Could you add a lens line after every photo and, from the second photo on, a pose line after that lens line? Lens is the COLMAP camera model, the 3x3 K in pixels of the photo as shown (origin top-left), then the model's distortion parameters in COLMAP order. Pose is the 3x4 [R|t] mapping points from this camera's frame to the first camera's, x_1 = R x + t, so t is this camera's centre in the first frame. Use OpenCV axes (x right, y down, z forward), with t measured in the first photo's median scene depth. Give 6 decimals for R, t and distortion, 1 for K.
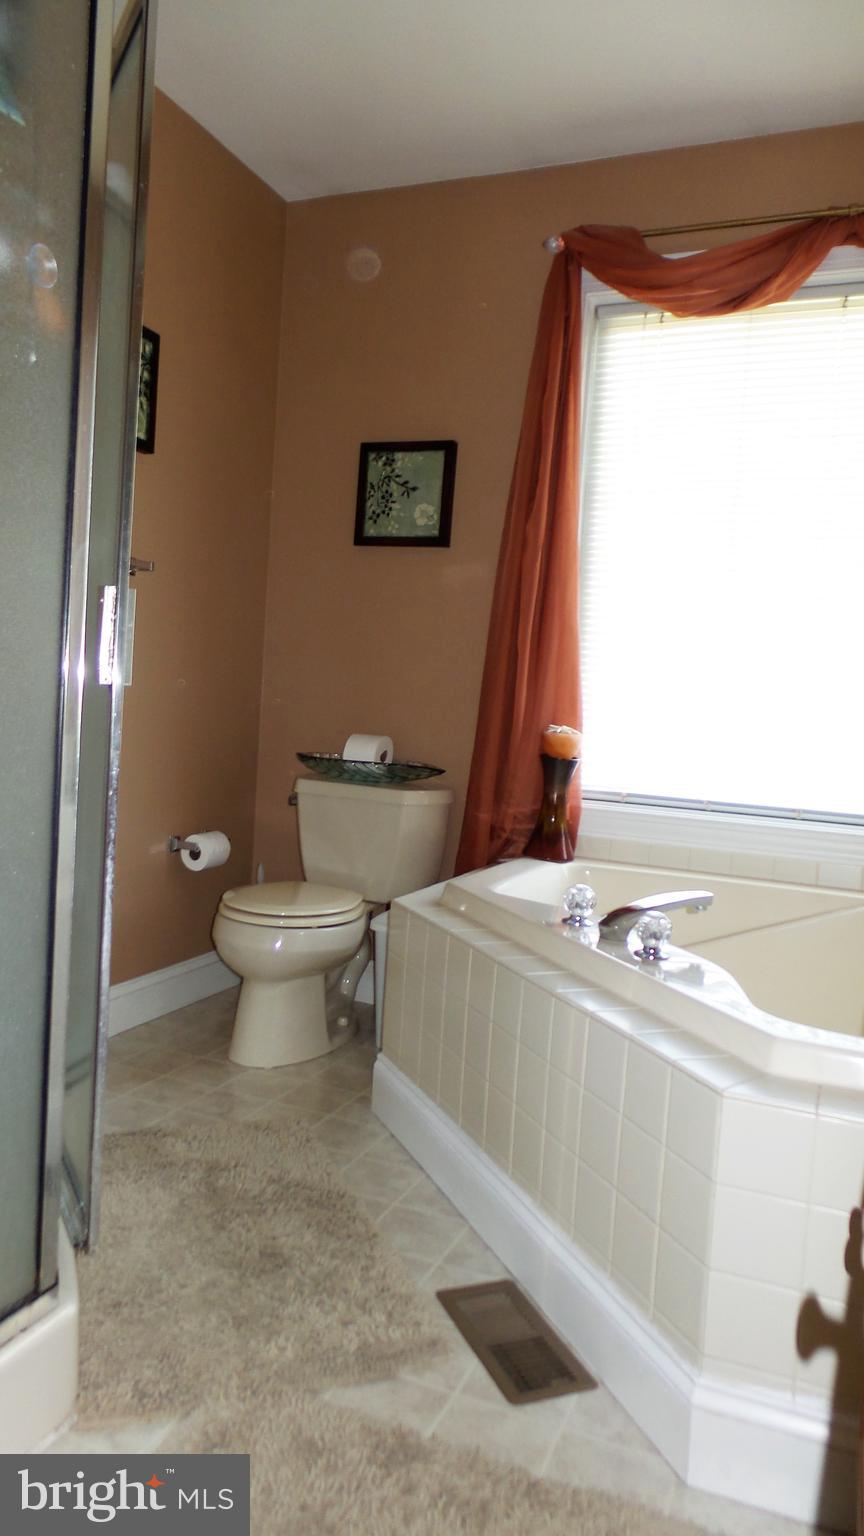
lens RADIAL K [[1064.0, 0, 428.6], [0, 1064.0, 772.3], [0, 0, 1]] dist [0.004992, 0.004258]
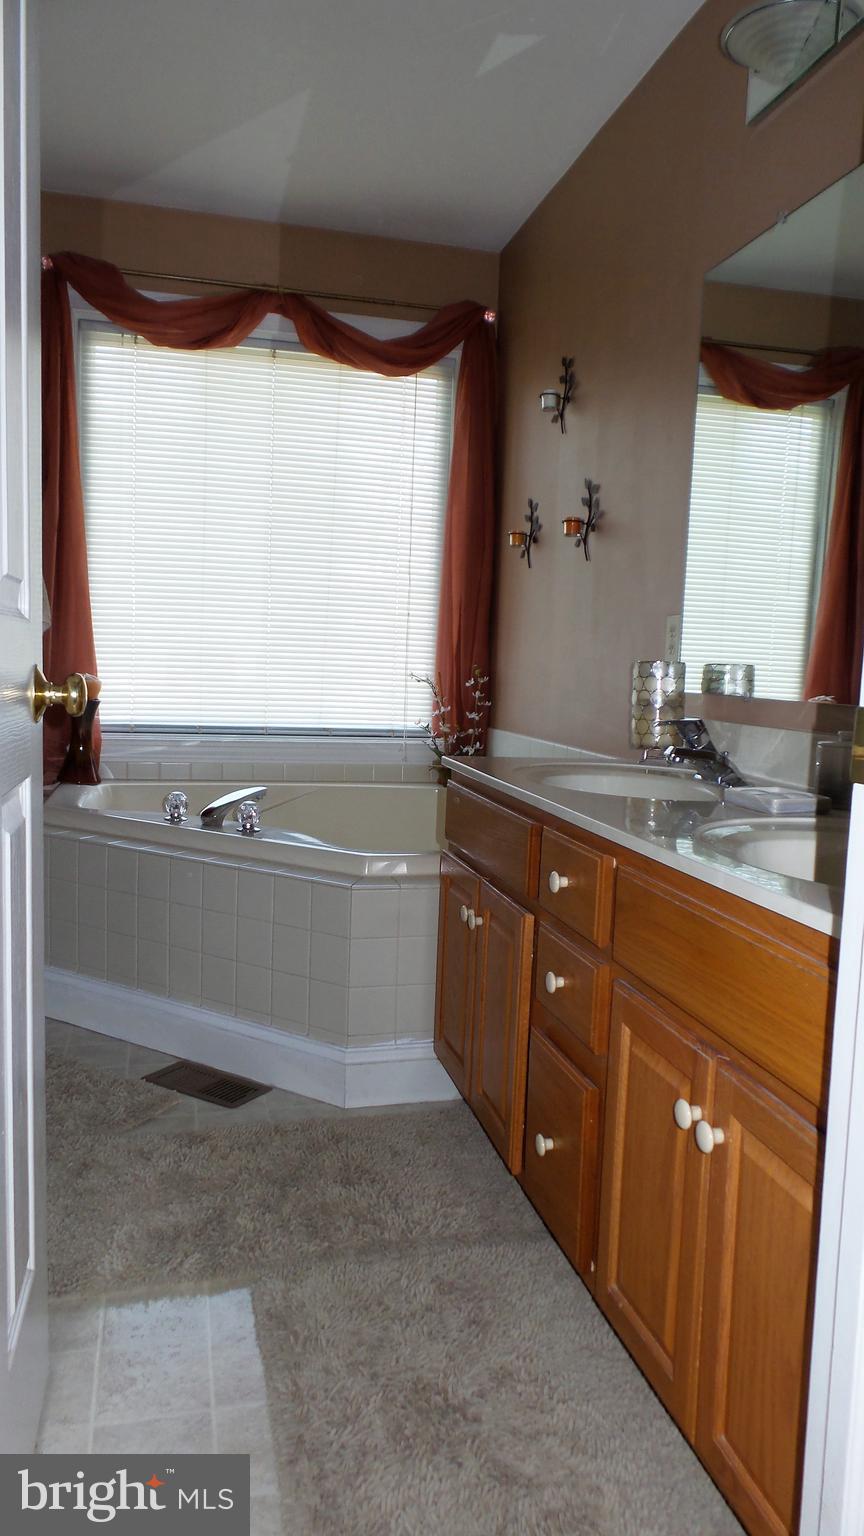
lens RADIAL K [[1064.0, 0, 434.0], [0, 1064.0, 766.2], [0, 0, 1]] dist [0.004992, 0.004258]
pose [[0.800019, -0.090013, 0.593184, -0.302669], [0.050874, 0.995298, 0.082418, -0.018772], [-0.597814, -0.035759, 0.800837, -0.230649]]
